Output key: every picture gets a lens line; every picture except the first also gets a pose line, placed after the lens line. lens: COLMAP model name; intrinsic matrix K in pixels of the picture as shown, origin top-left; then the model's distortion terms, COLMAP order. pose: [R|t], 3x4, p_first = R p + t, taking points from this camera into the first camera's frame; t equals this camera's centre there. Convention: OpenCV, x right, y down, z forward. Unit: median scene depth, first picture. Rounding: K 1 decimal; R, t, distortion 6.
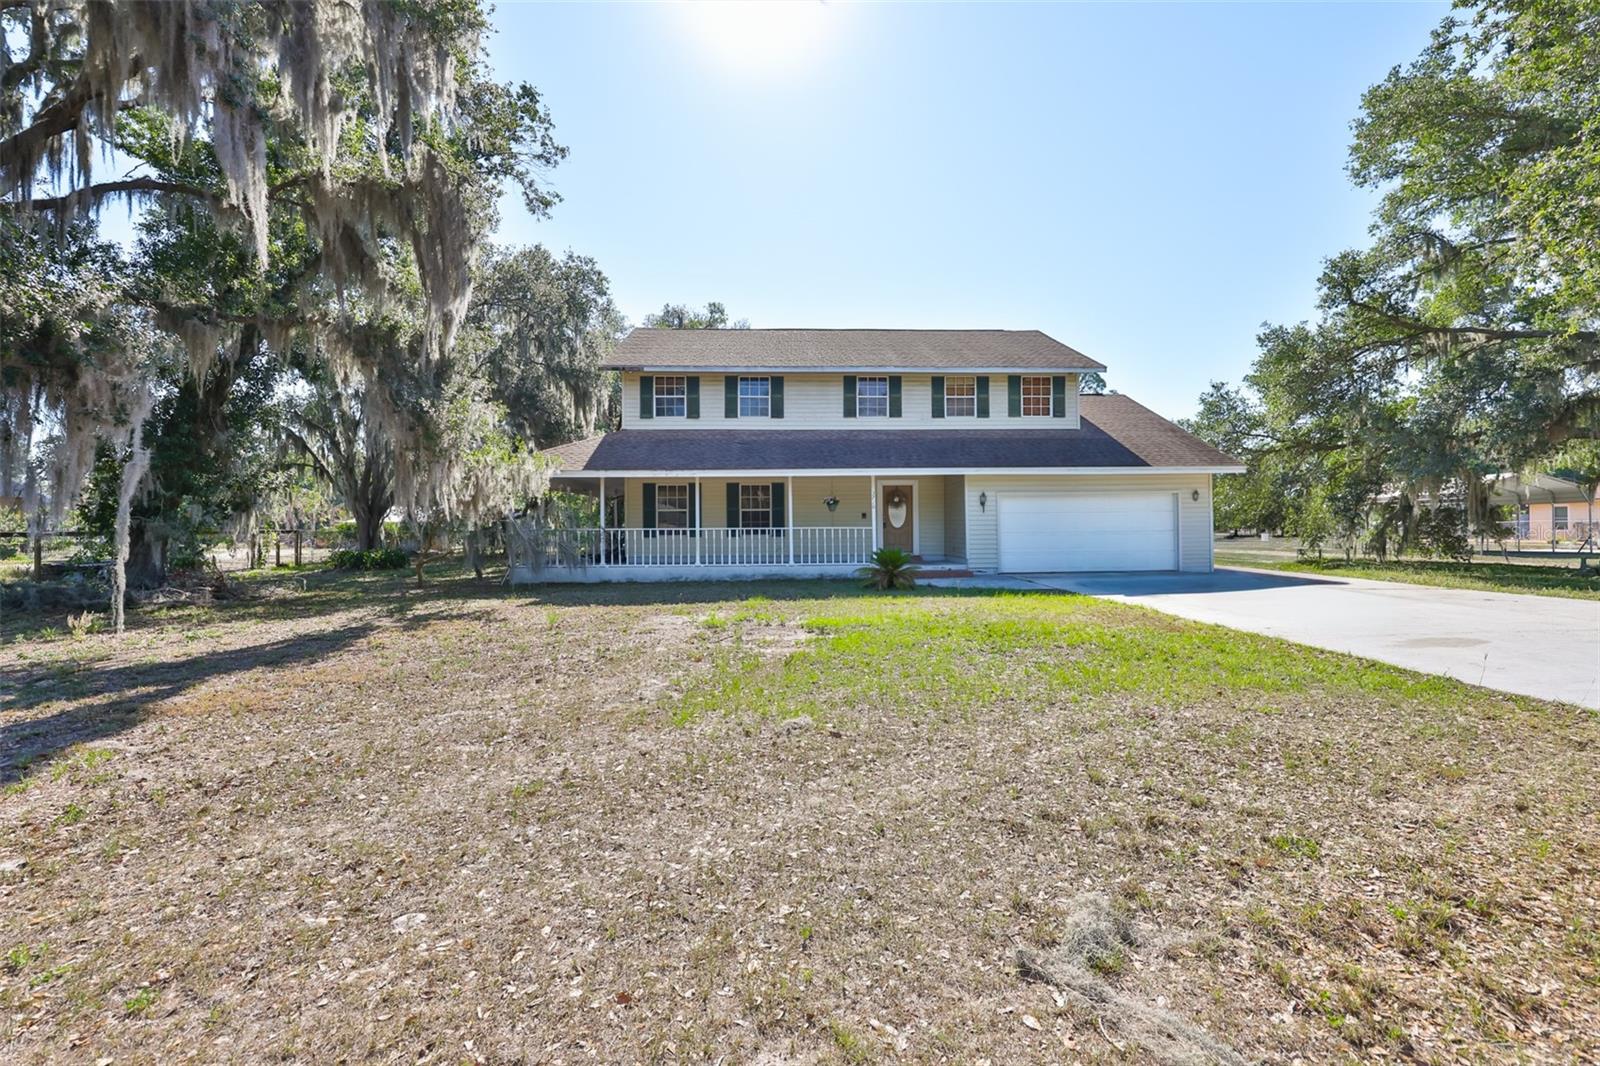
lens RADIAL K [[615.6, 0, 800.0], [0, 615.6, 533.0], [0, 0, 1]] dist [0.000682, -0.000098]
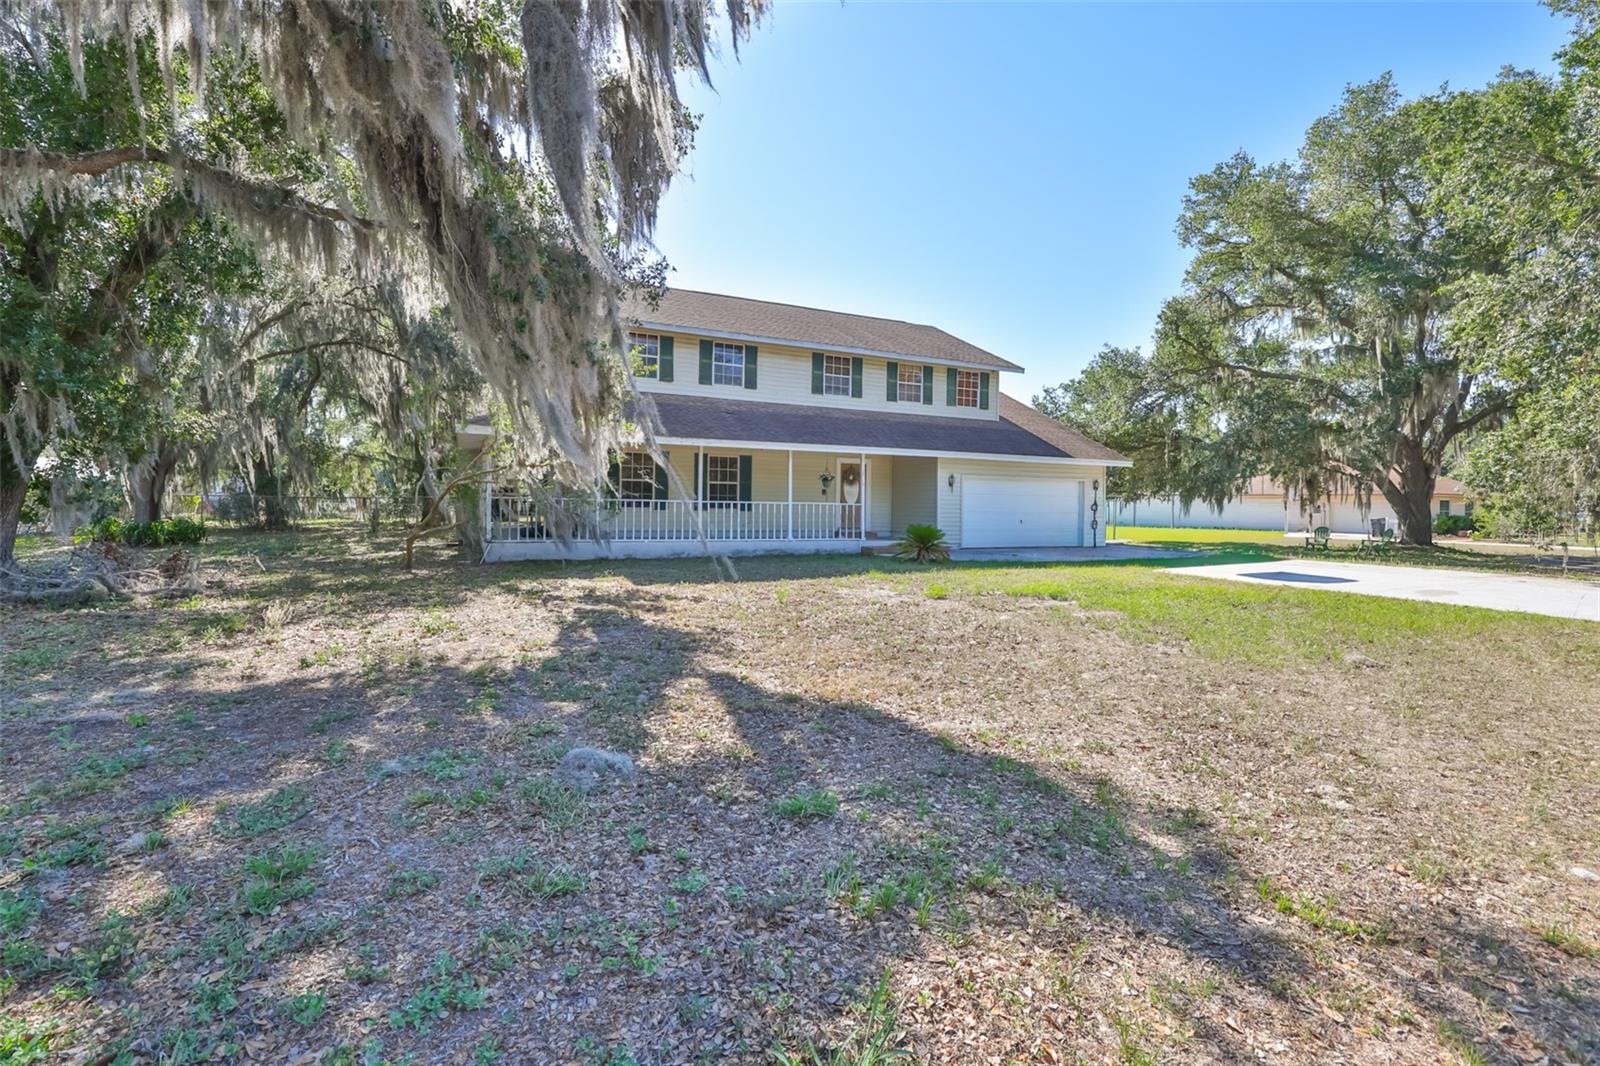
lens RADIAL K [[680.6, 0, 780.7], [0, 680.6, 527.4], [0, 0, 1]] dist [0.000662, 0.000152]
pose [[0.924589, 0.007072, 0.380901, -0.399700], [-0.018041, 0.999519, 0.025234, 0.003586], [-0.380539, -0.030203, 0.924272, -0.016234]]
